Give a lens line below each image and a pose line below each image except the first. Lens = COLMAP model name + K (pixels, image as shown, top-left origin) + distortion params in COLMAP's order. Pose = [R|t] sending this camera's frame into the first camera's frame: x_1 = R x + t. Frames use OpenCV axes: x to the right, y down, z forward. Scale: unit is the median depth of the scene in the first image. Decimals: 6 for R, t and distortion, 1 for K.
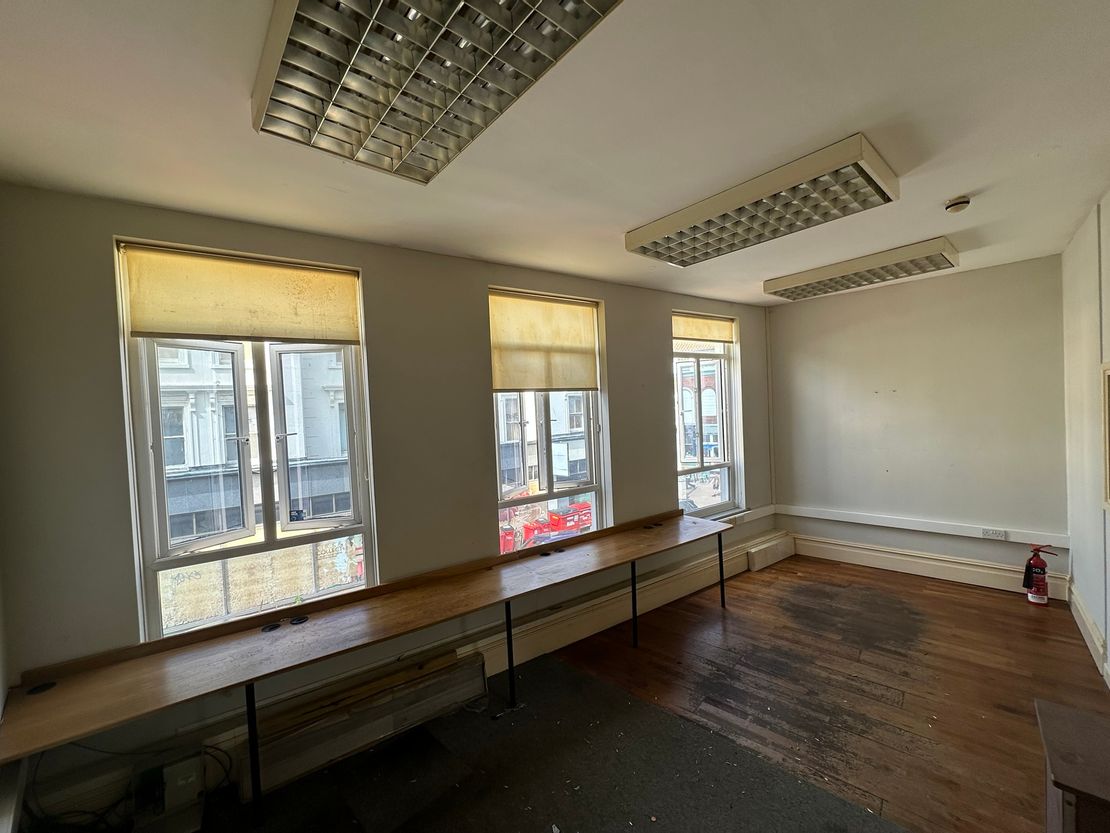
lens RADIAL K [[442.1, 0, 554.9], [0, 442.1, 419.3], [0, 0, 1]] dist [-0.001130, 0.000188]
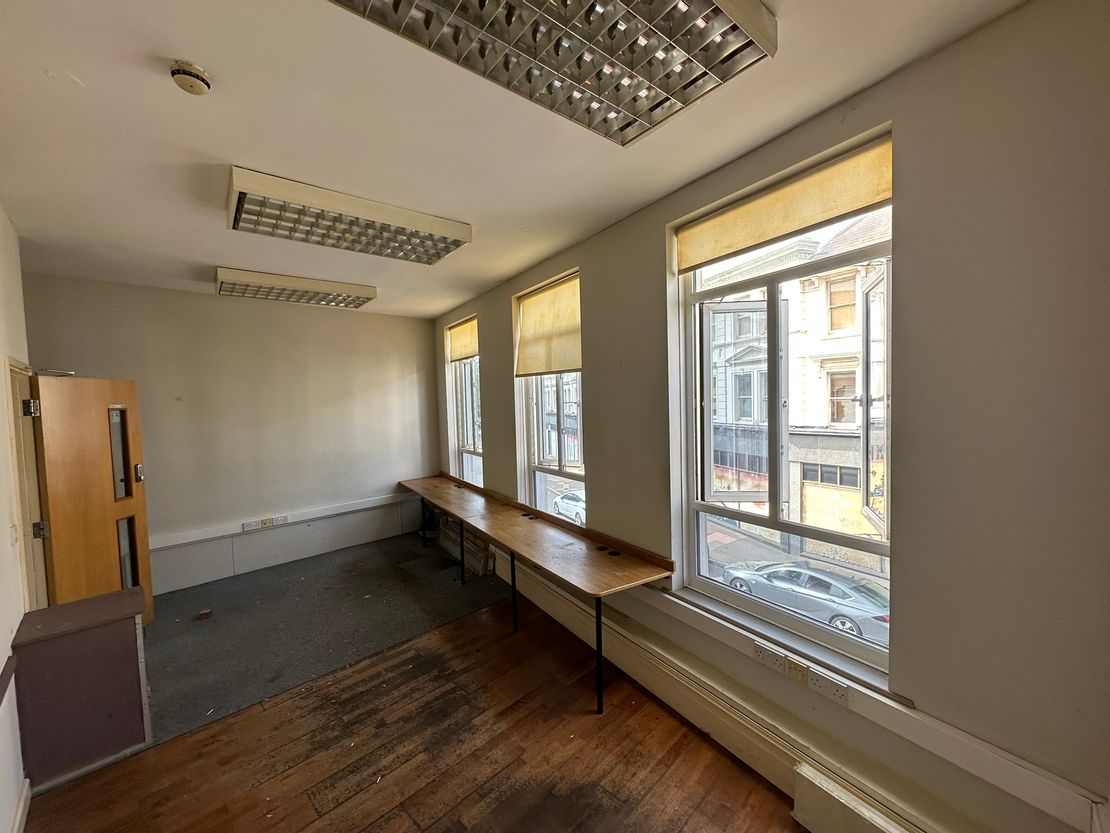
lens RADIAL K [[446.1, 0, 553.8], [0, 446.1, 418.2], [0, 0, 1]] dist [-0.001744, -0.000062]
pose [[-0.035383, 0.095645, -0.994786, 1.360700], [0.007139, 0.995409, 0.095451, -0.077321], [0.999348, -0.003724, -0.035904, 1.338321]]
